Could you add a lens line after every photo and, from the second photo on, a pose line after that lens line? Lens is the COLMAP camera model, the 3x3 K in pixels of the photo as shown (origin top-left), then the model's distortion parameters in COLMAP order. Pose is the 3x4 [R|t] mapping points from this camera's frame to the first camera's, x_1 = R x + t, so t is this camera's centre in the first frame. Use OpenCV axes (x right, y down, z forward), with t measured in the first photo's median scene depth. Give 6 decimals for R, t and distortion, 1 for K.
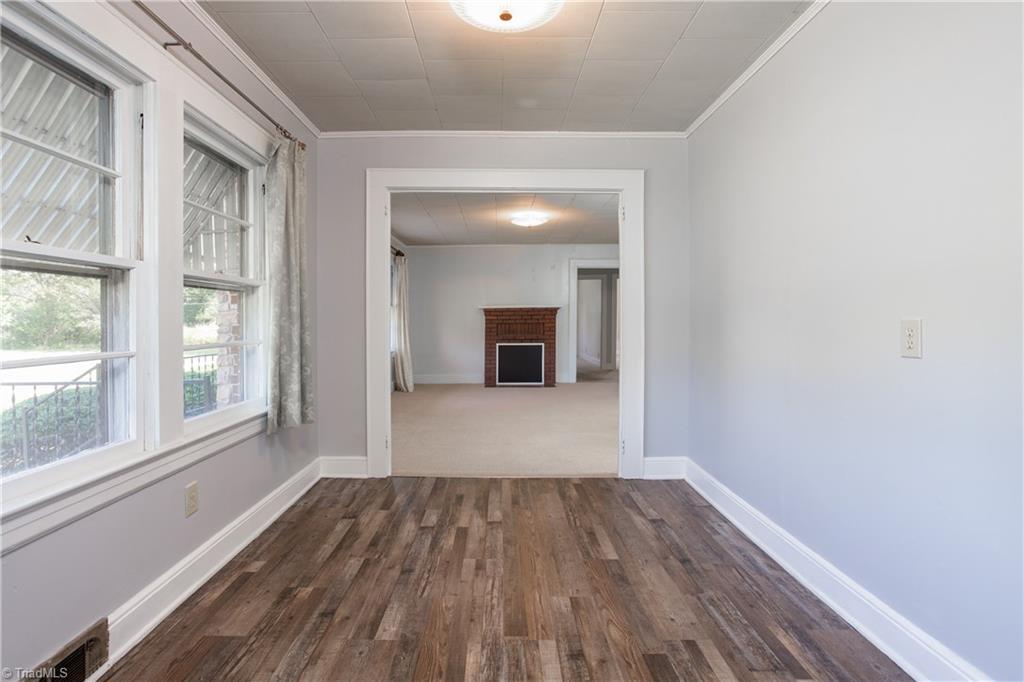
lens RADIAL K [[513.8, 0, 507.1], [0, 513.8, 322.9], [0, 0, 1]] dist [0.001455, 0.000629]
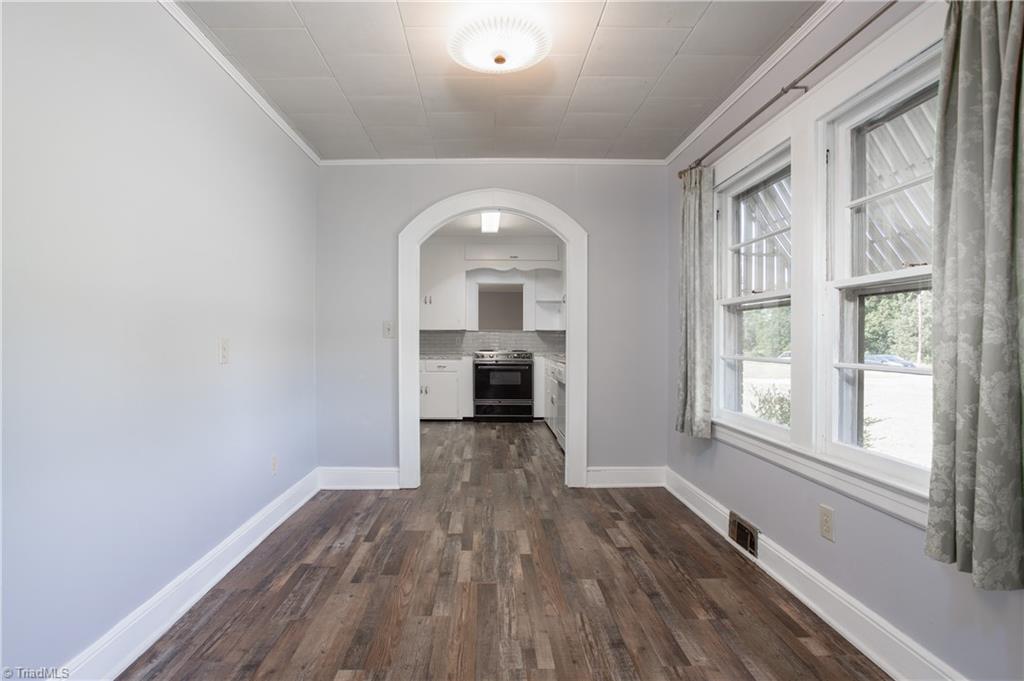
lens RADIAL K [[513.8, 0, 507.1], [0, 513.8, 322.4], [0, 0, 1]] dist [0.001455, 0.000629]
pose [[-0.999604, 0.005310, -0.027649, -0.000138], [0.005966, 0.999701, -0.023696, -0.008268], [0.027515, -0.023851, -0.999337, 2.046699]]
